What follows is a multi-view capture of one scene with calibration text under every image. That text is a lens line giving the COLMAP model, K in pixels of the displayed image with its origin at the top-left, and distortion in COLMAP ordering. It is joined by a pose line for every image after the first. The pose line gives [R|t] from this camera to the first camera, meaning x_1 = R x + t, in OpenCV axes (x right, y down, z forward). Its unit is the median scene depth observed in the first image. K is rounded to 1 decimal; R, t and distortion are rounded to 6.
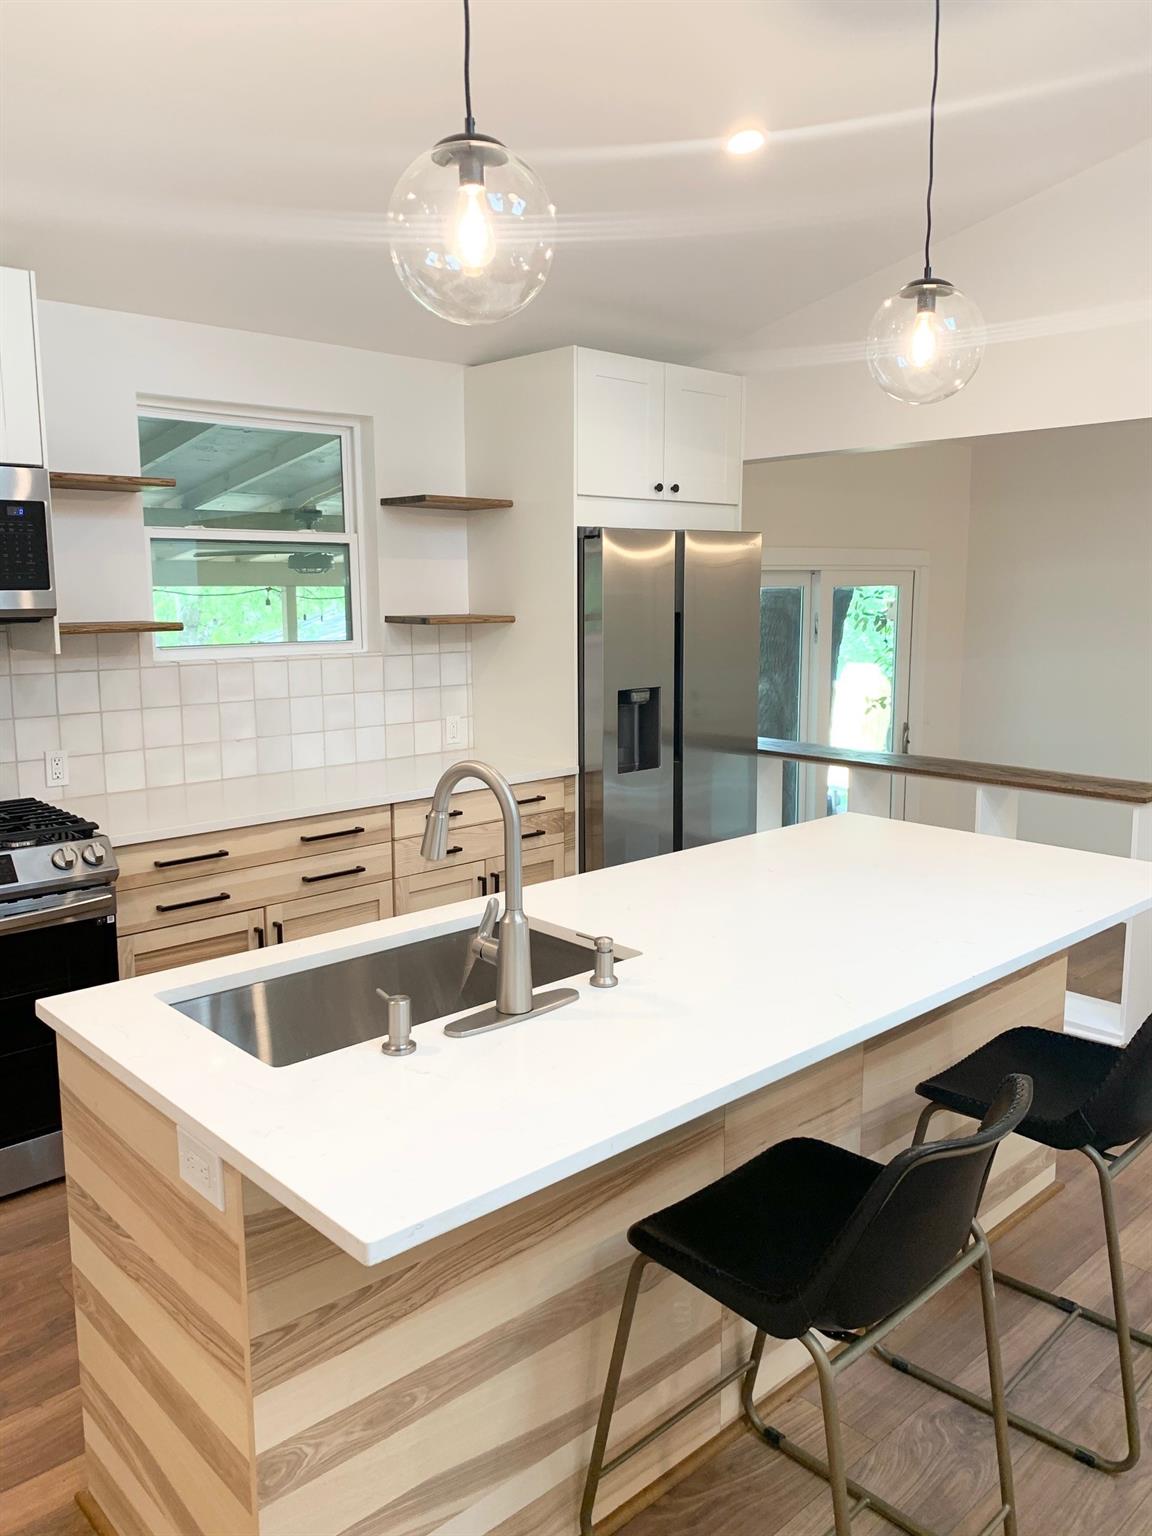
lens RADIAL K [[1171.4, 0, 563.9], [0, 1171.4, 749.4], [0, 0, 1]] dist [-0.002151, -0.007984]
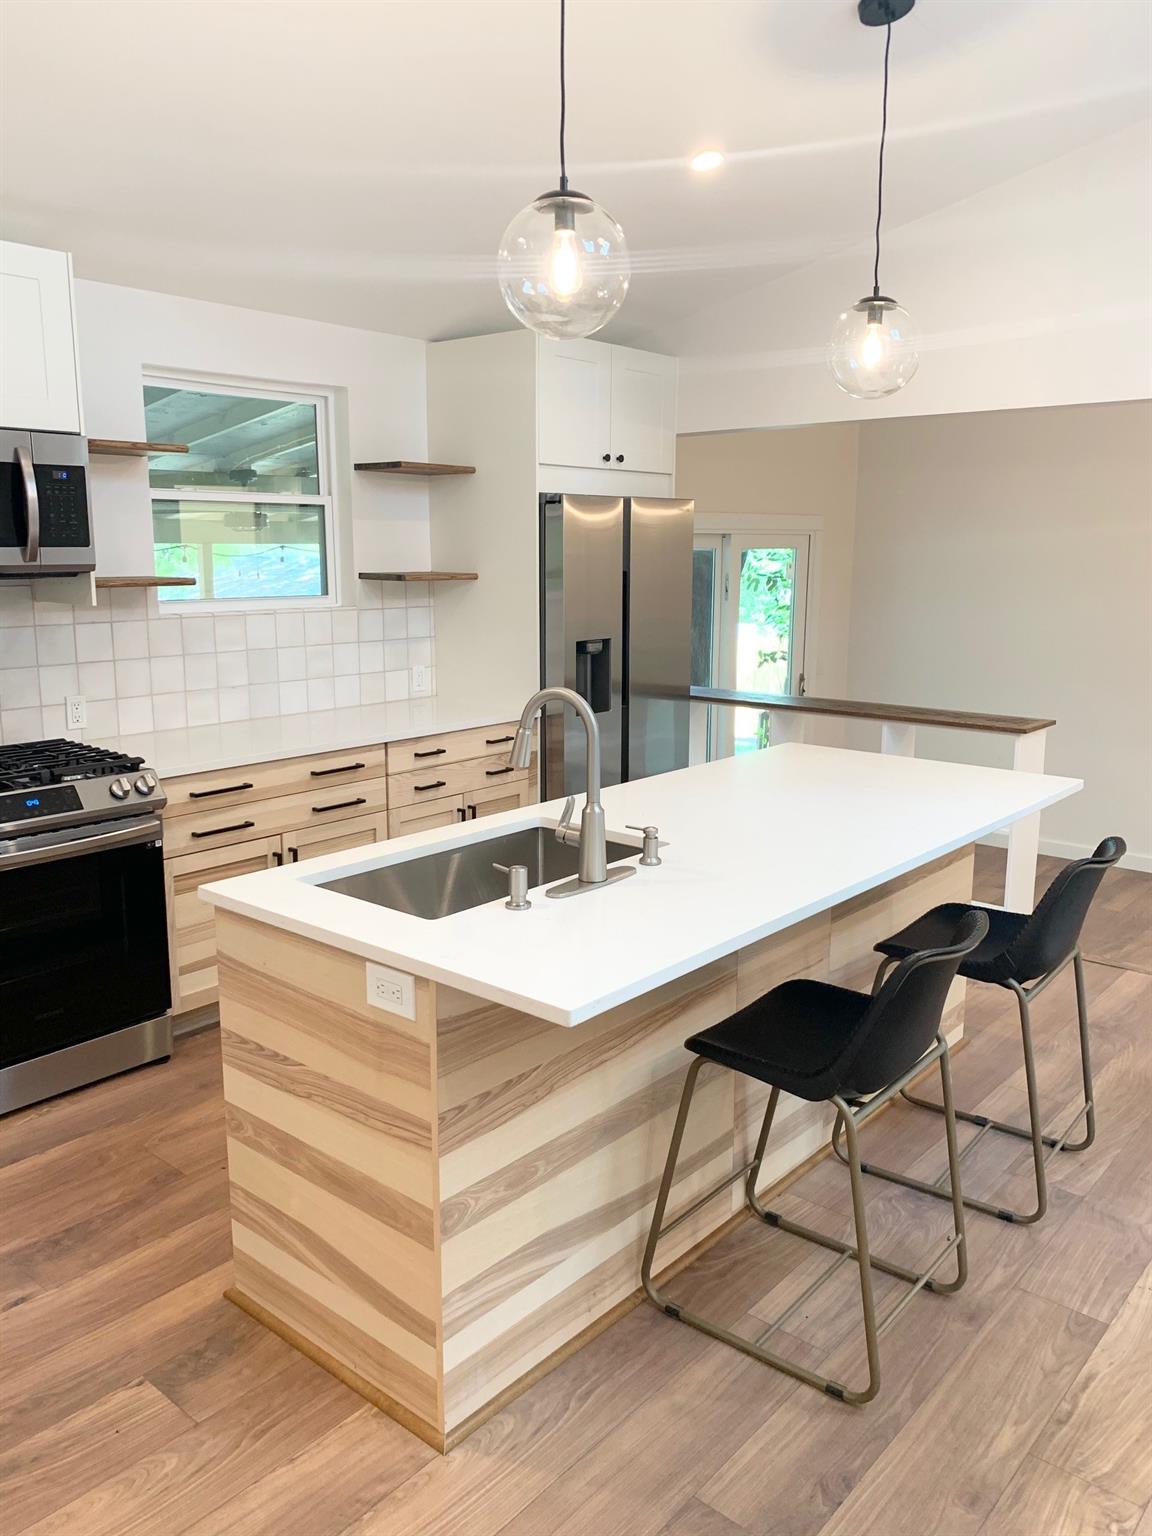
lens RADIAL K [[1173.9, 0, 571.9], [0, 1173.9, 755.4], [0, 0, 1]] dist [-0.003003, -0.010906]
pose [[0.992603, -0.014096, 0.120582, -0.121663], [0.009475, 0.999202, 0.038814, 0.020105], [-0.121032, -0.037385, 0.991944, -0.148414]]
